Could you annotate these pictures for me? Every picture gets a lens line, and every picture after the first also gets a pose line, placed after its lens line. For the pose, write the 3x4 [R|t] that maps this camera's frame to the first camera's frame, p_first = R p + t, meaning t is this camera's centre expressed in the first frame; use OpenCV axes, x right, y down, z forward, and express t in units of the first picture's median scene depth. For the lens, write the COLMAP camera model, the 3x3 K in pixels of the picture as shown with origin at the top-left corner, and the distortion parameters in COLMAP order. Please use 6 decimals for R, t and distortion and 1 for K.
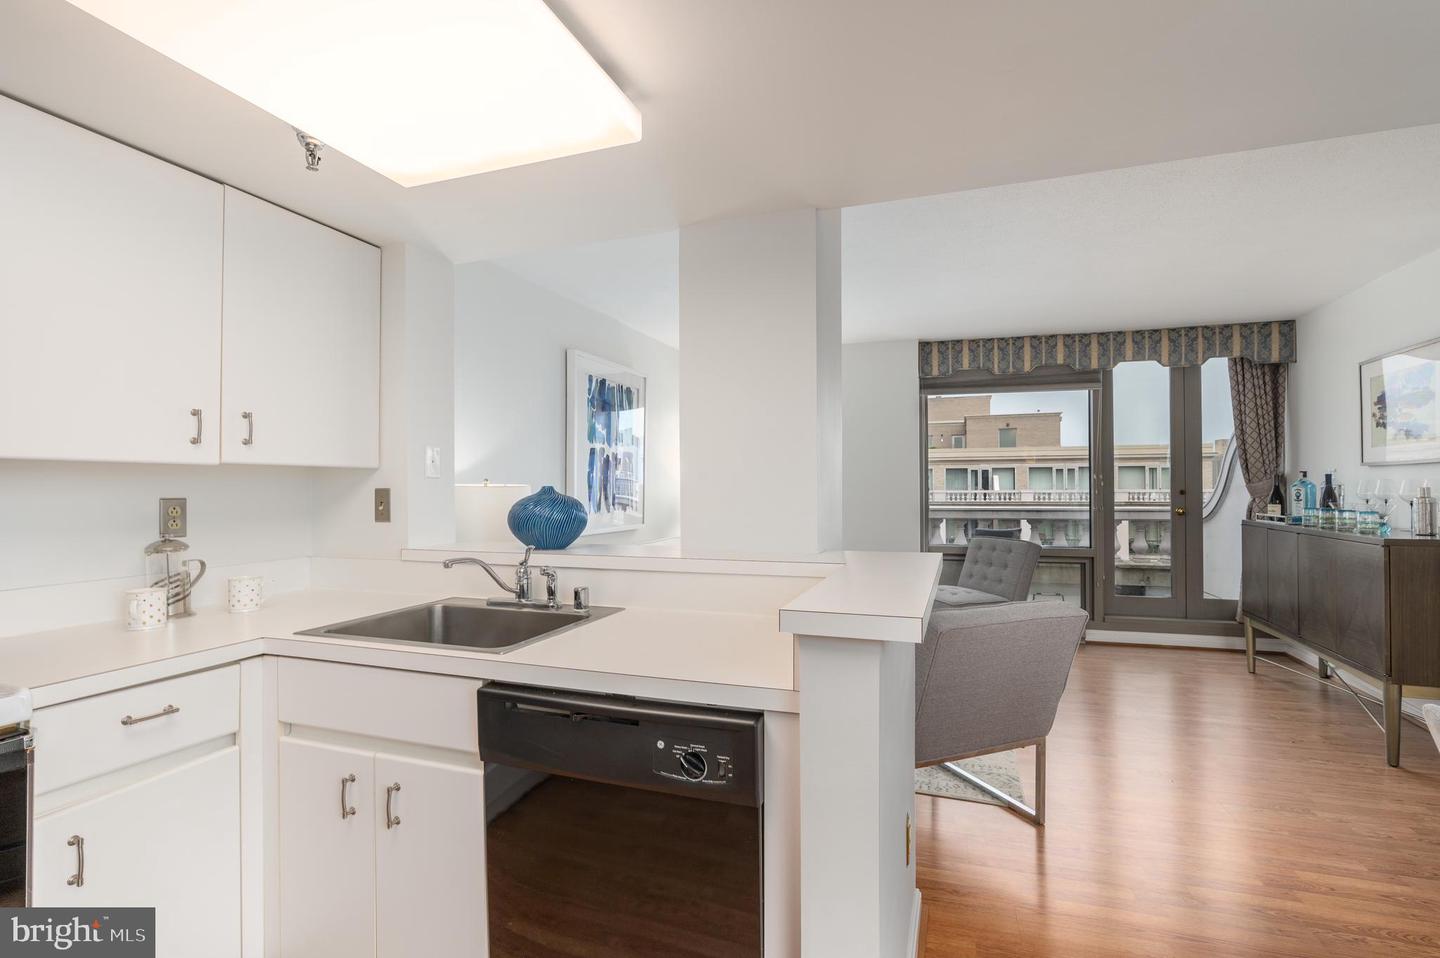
lens RADIAL K [[659.2, 0, 722.4], [0, 659.2, 479.4], [0, 0, 1]] dist [-0.002074, 0.000244]
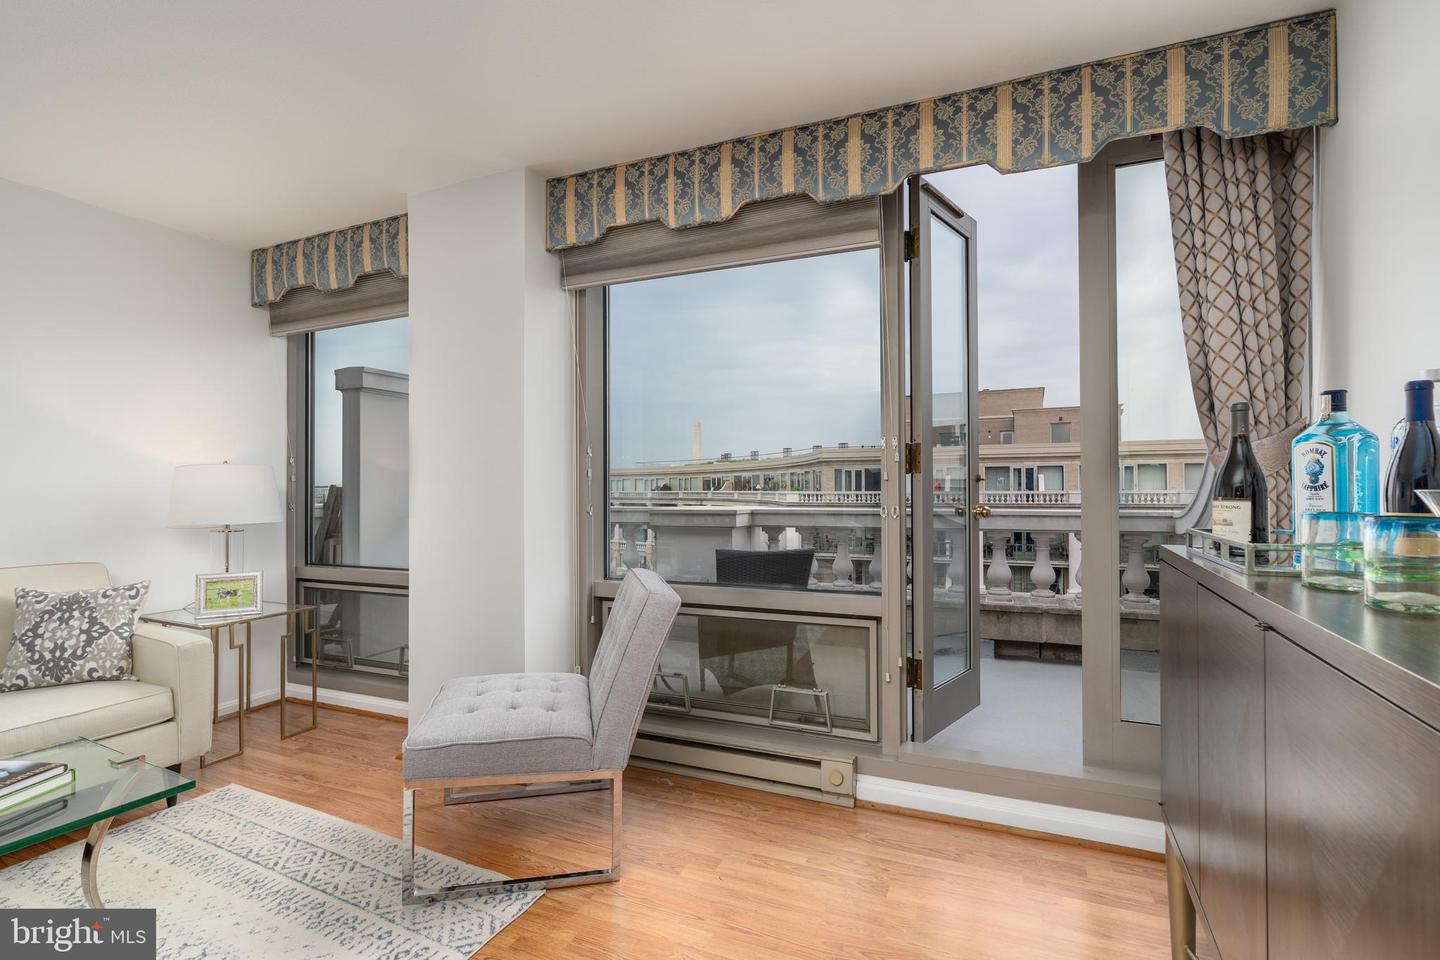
lens RADIAL K [[659.2, 0, 722.4], [0, 659.2, 480.4], [0, 0, 1]] dist [-0.002074, 0.000244]
pose [[0.995813, 0.000061, -0.091411, 0.670346], [-0.000138, 1.000000, -0.000839, 0.030493], [0.091410, 0.000848, 0.995813, 0.716218]]
